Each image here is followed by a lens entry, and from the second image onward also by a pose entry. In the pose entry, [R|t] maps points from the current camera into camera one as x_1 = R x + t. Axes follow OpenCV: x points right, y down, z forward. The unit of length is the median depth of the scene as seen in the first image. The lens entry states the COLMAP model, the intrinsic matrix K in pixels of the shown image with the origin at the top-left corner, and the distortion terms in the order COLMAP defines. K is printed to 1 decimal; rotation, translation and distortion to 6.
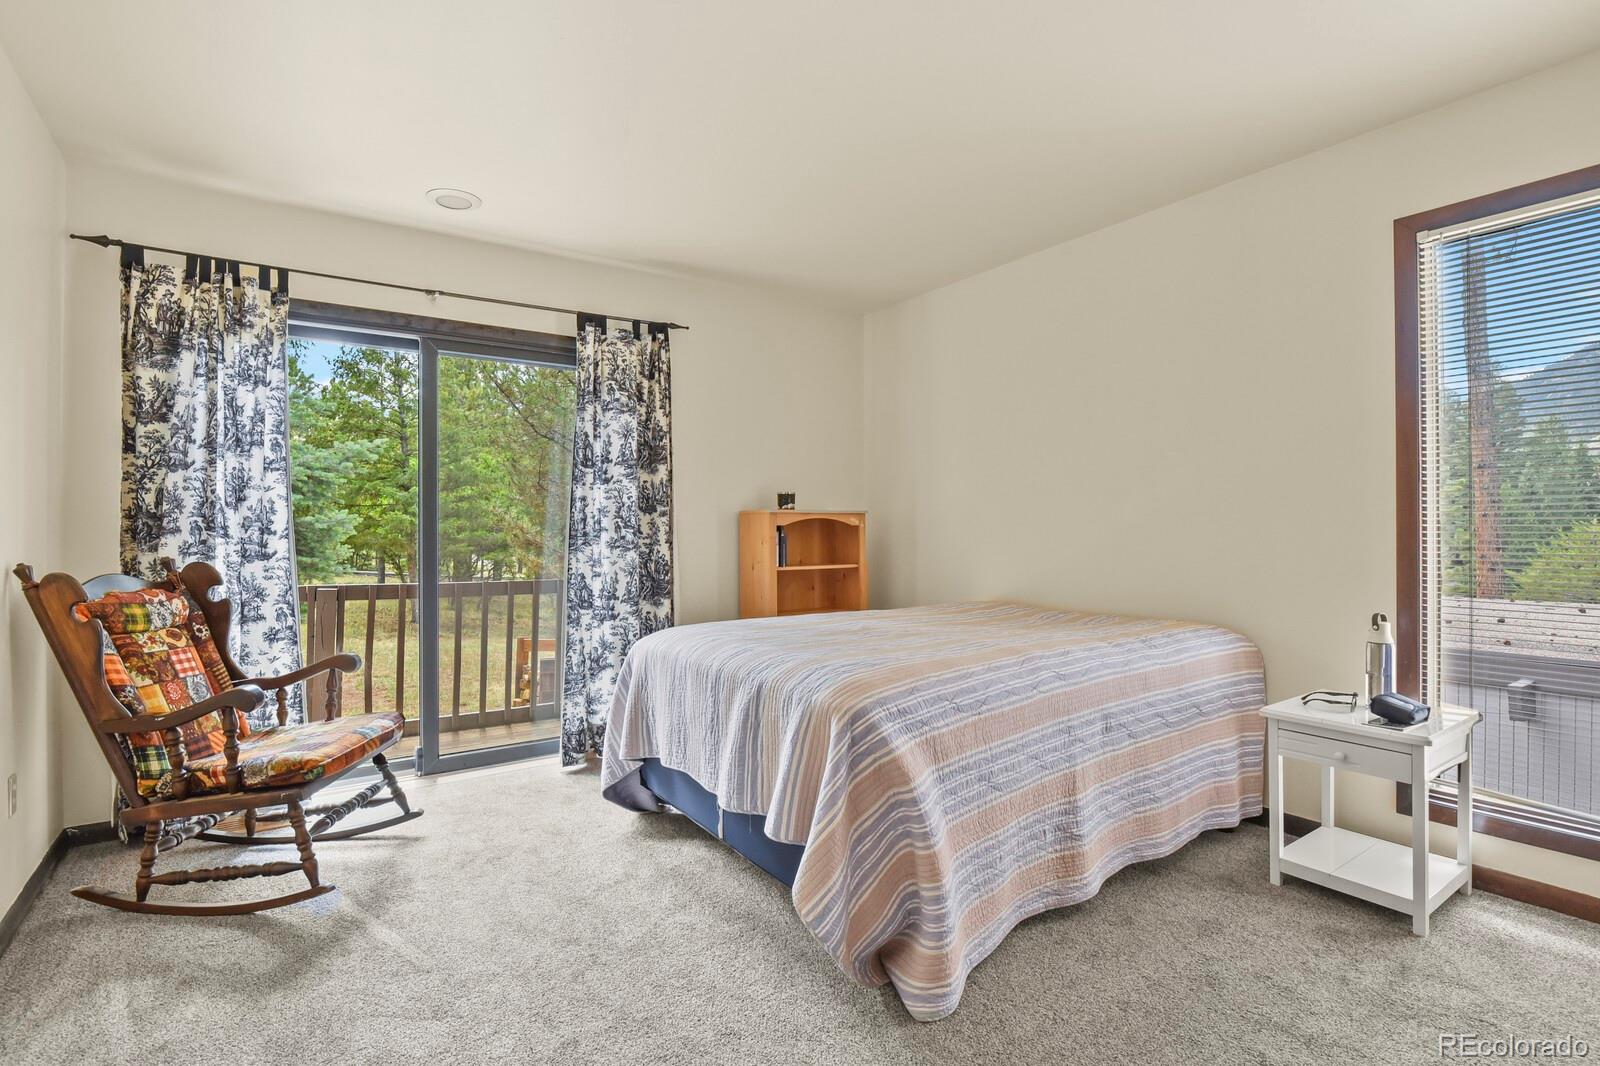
lens RADIAL K [[782.4, 0, 803.6], [0, 782.4, 530.6], [0, 0, 1]] dist [-0.003766, -0.004222]
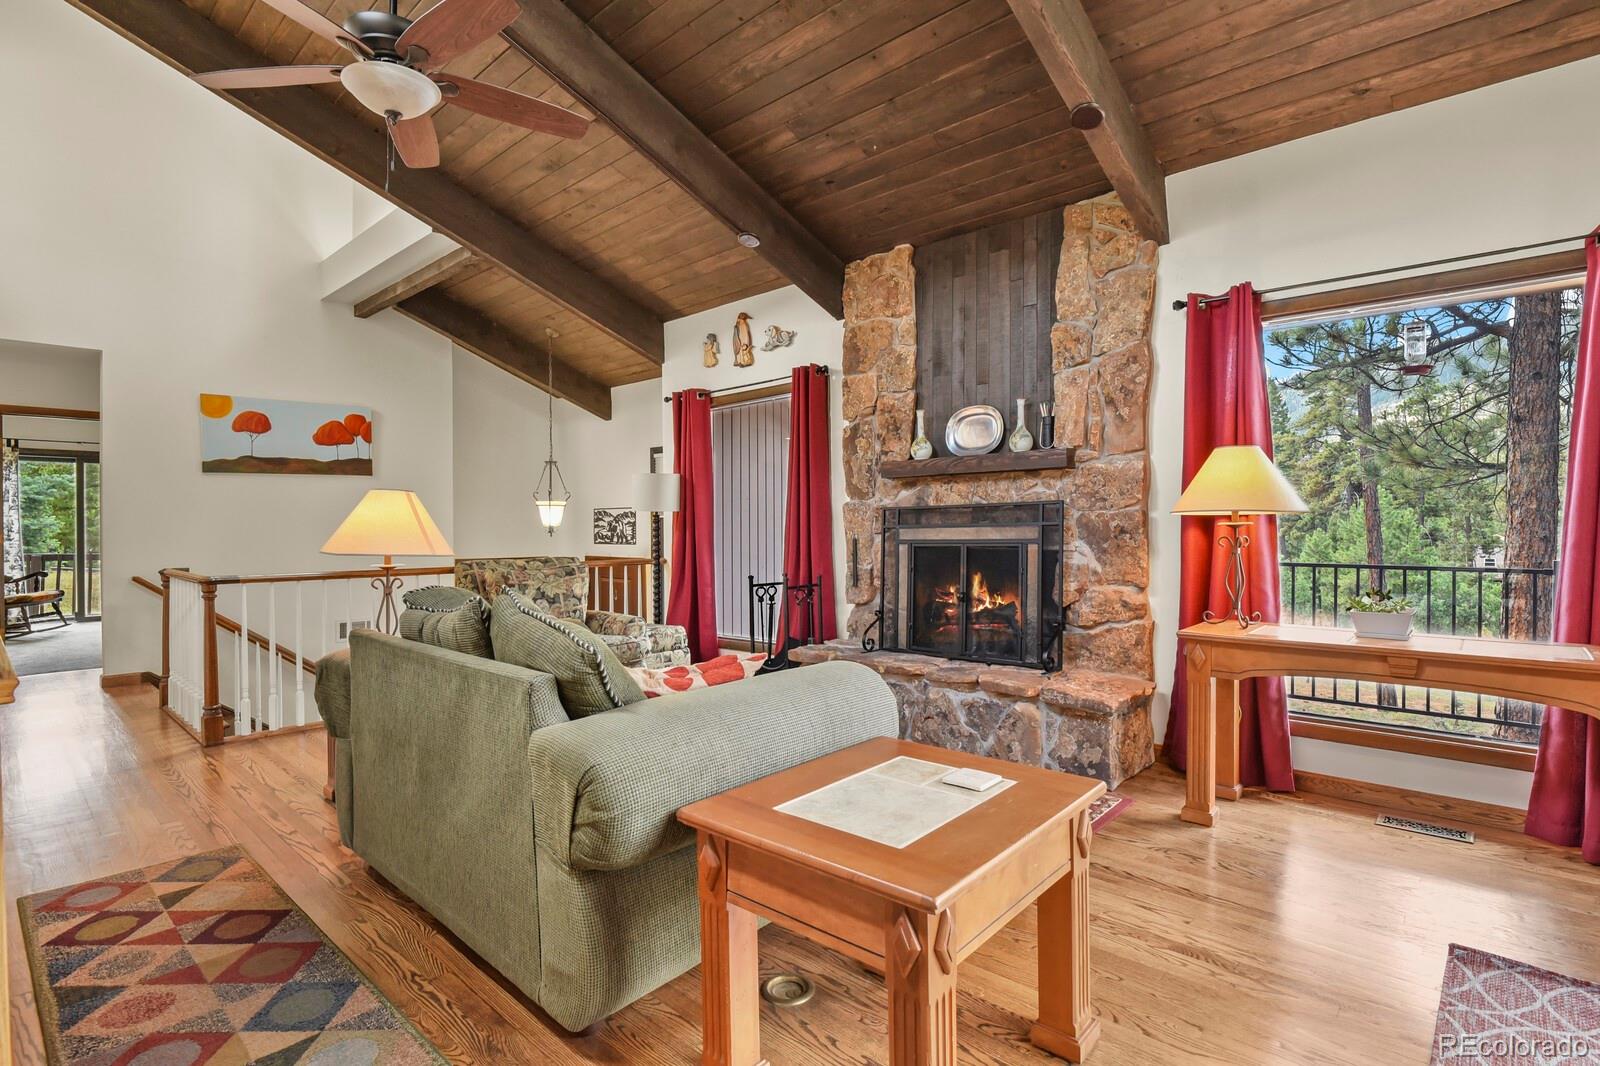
lens RADIAL K [[782.4, 0, 800.3], [0, 782.4, 526.9], [0, 0, 1]] dist [-0.003766, -0.004222]
pose [[0.975824, -0.004329, 0.218517, 1.512680], [0.003990, 0.999990, 0.001992, -0.008275], [-0.218523, -0.001072, 0.975831, -2.402239]]
